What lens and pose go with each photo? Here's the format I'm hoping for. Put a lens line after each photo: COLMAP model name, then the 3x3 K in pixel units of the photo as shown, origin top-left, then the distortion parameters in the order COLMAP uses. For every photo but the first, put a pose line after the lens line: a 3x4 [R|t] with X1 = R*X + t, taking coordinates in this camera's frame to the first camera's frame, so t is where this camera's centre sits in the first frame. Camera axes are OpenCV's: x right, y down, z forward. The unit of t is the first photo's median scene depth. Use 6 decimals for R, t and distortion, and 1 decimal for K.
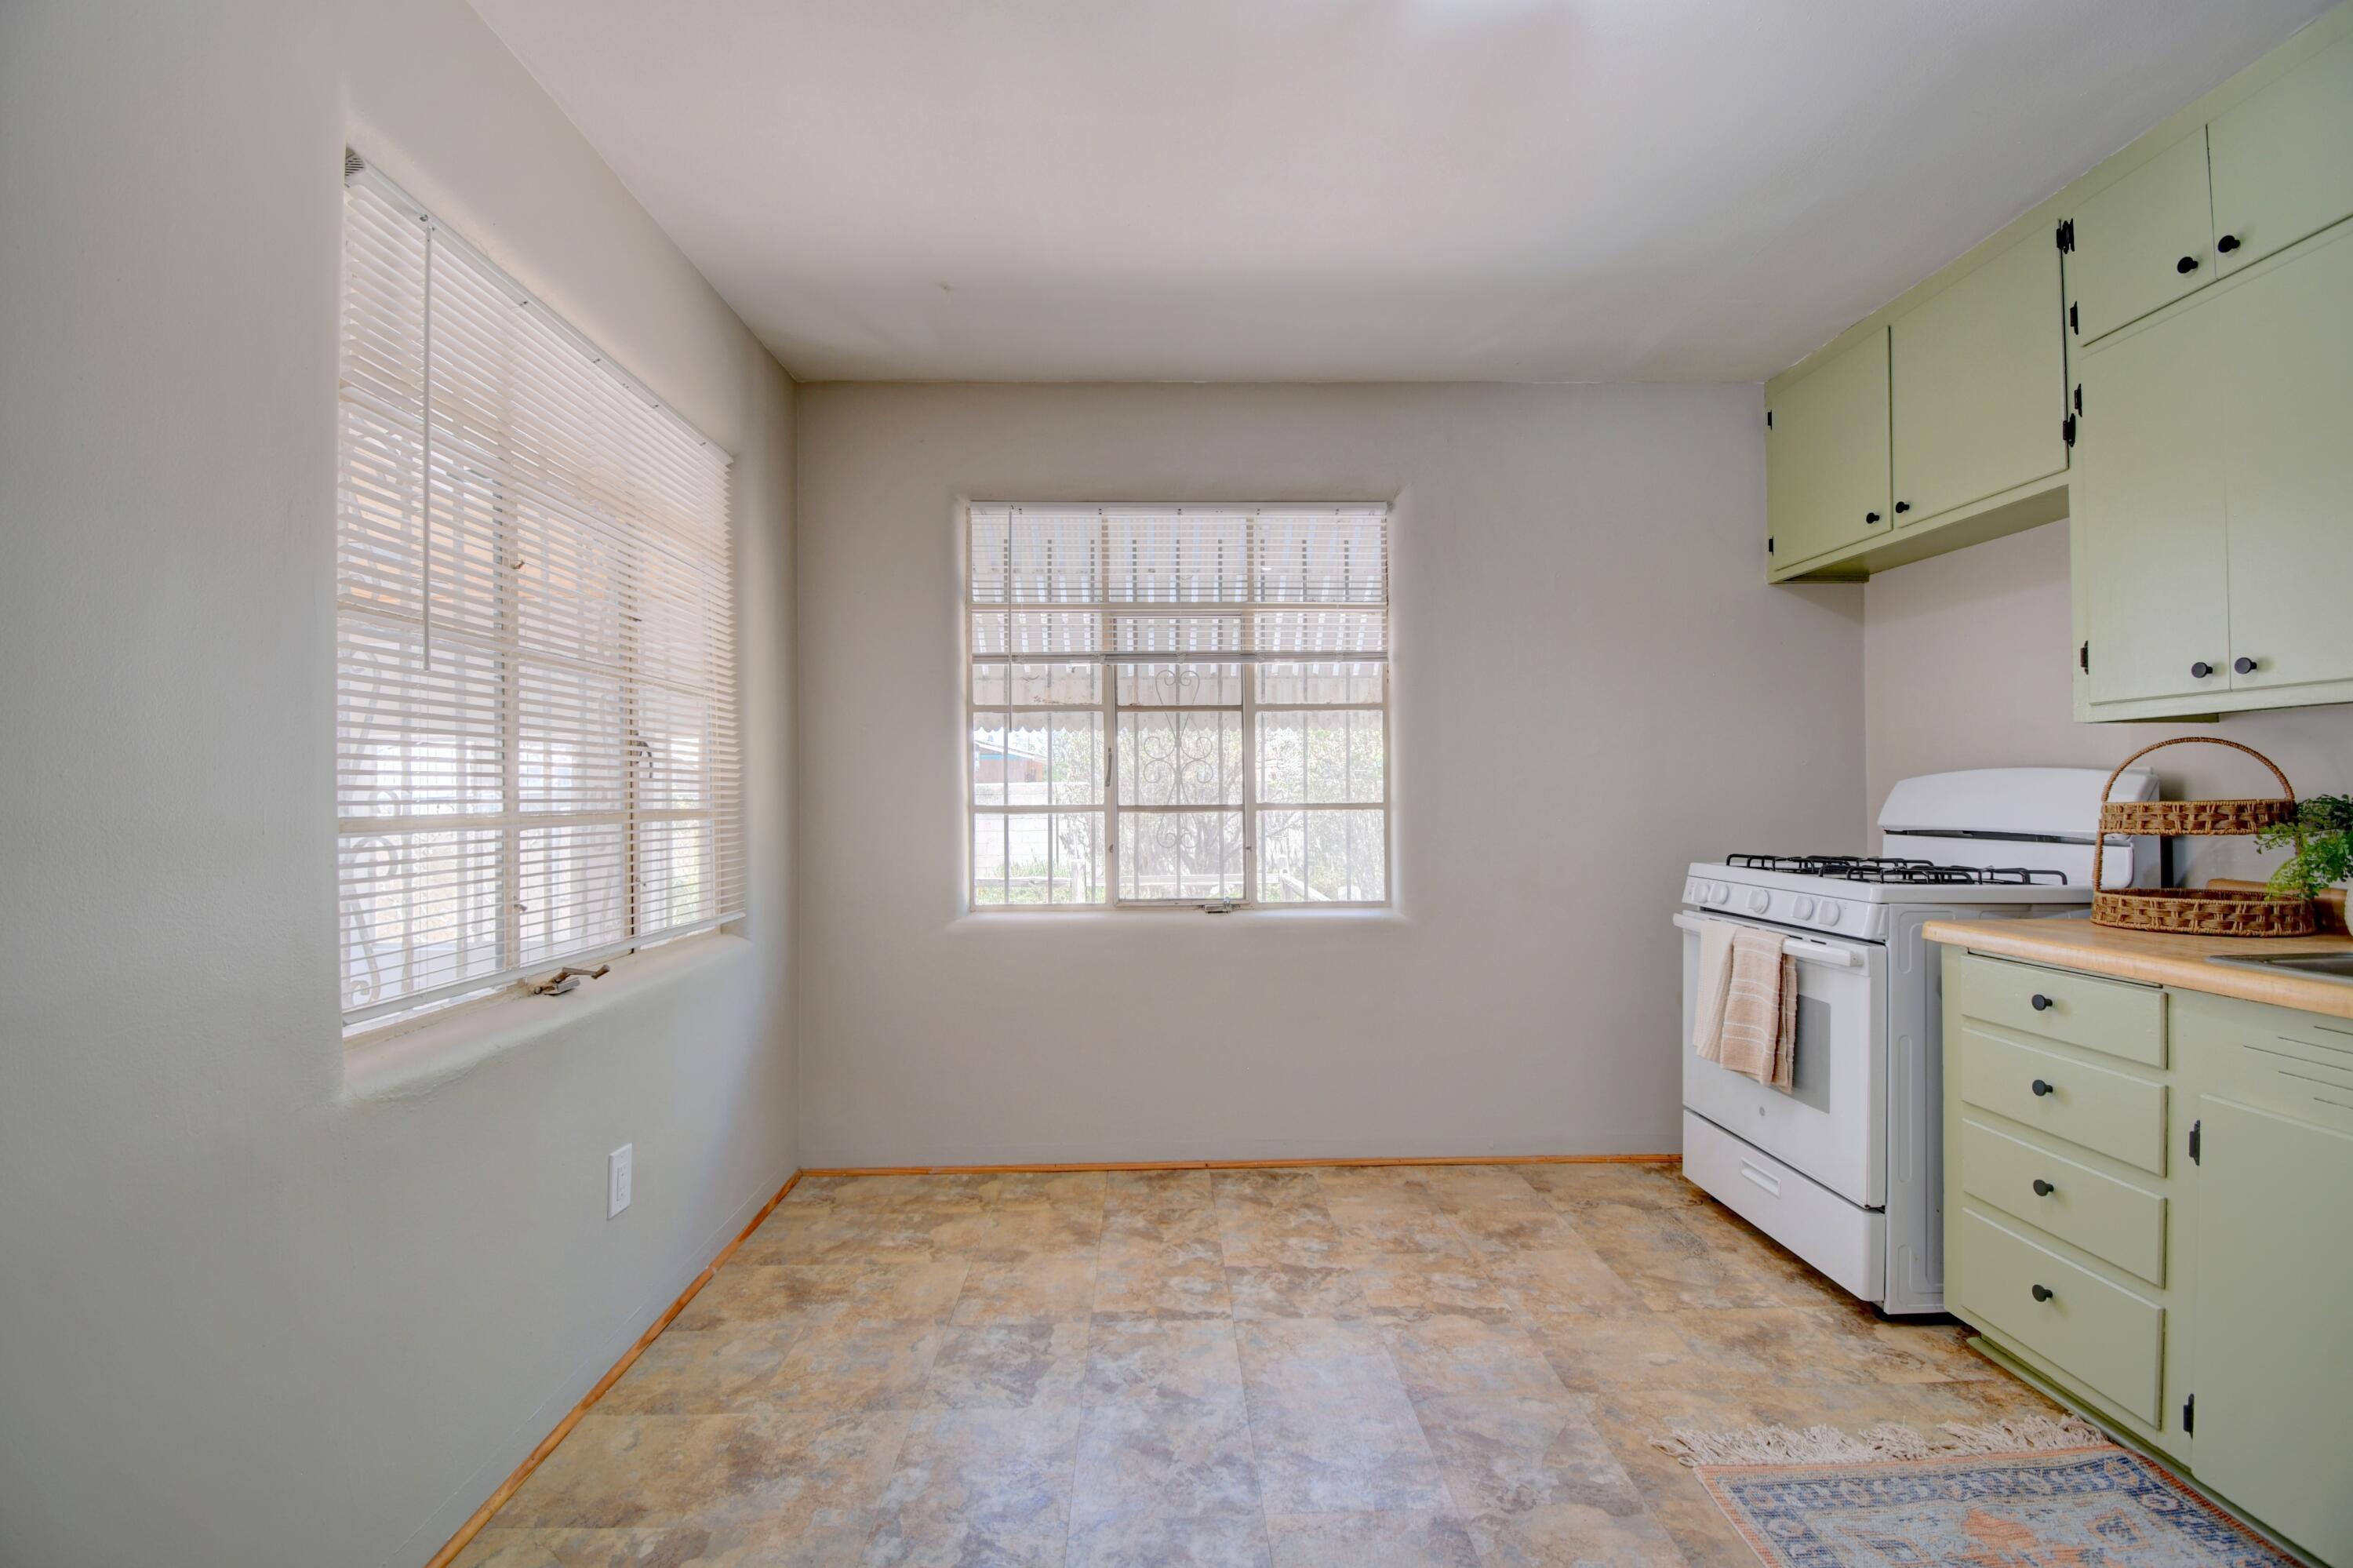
lens RADIAL K [[1060.2, 0, 1172.7], [0, 1060.2, 791.0], [0, 0, 1]] dist [-0.011921, -0.004740]
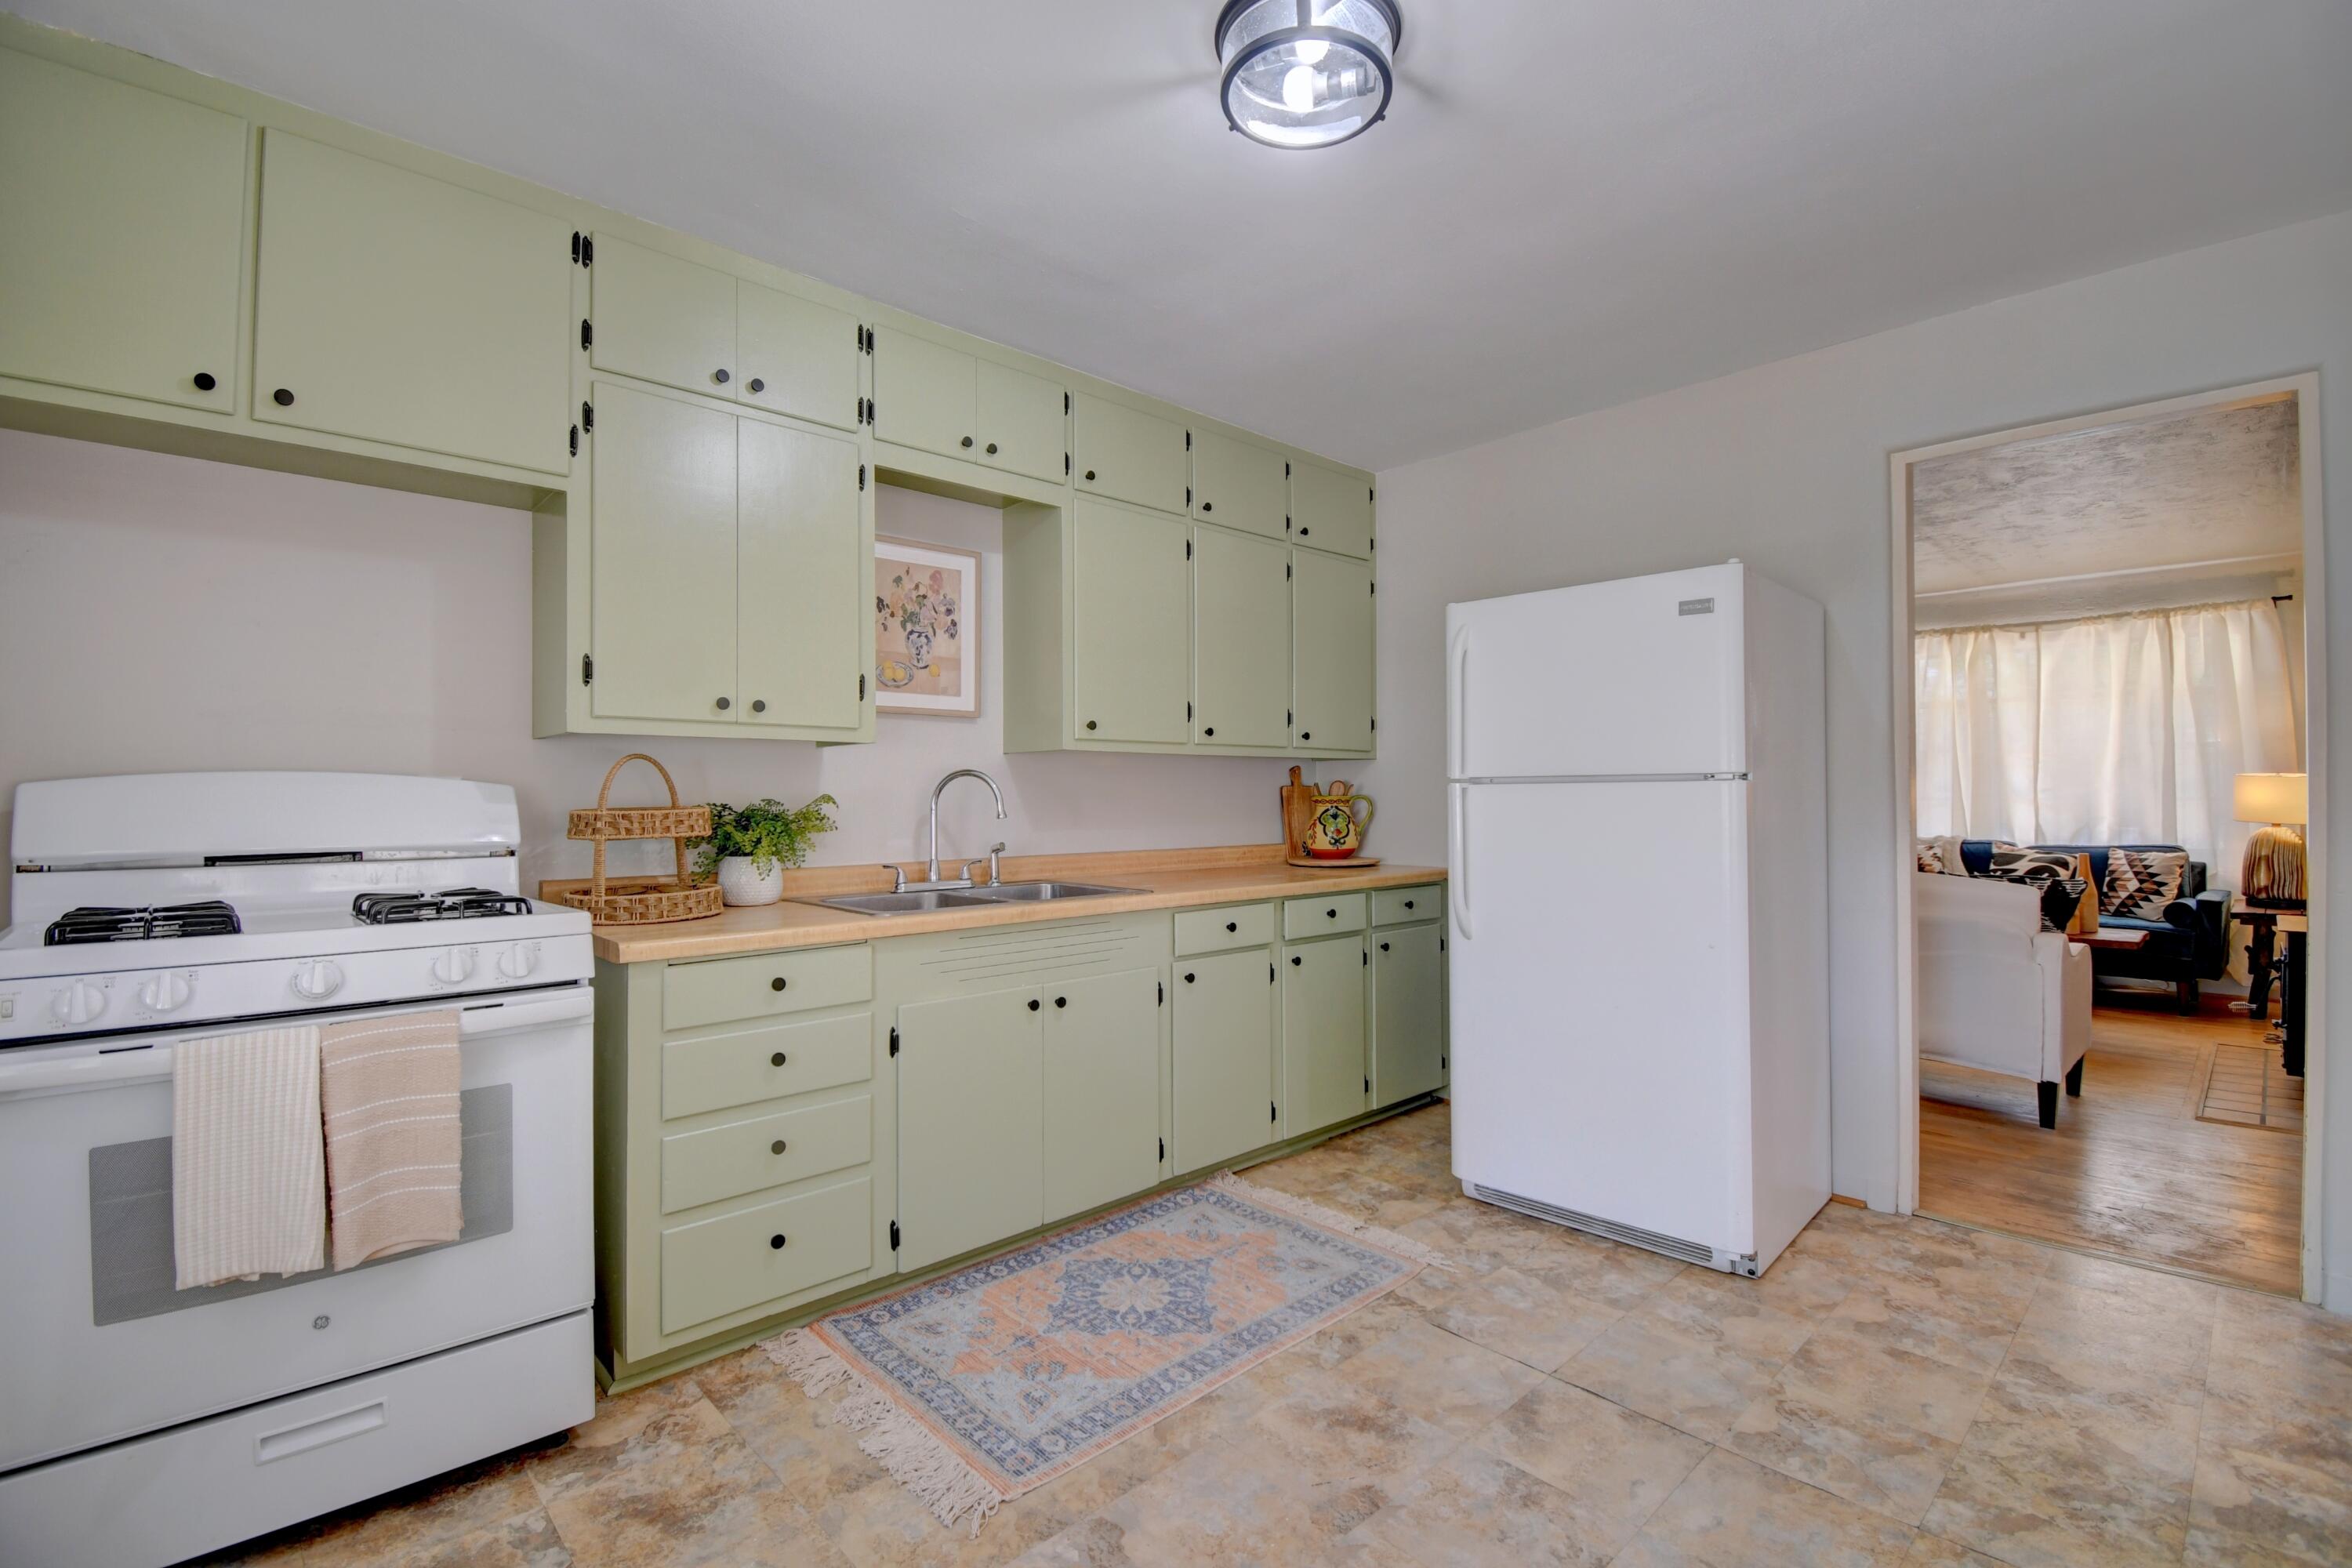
lens RADIAL K [[1059.7, 0, 1175.5], [0, 1059.7, 786.8], [0, 0, 1]] dist [-0.011921, -0.004740]
pose [[-0.667543, 0.015538, 0.744409, -0.293737], [0.005523, 0.999858, -0.015918, 0.007768], [-0.744551, -0.006514, -0.667534, 1.343268]]
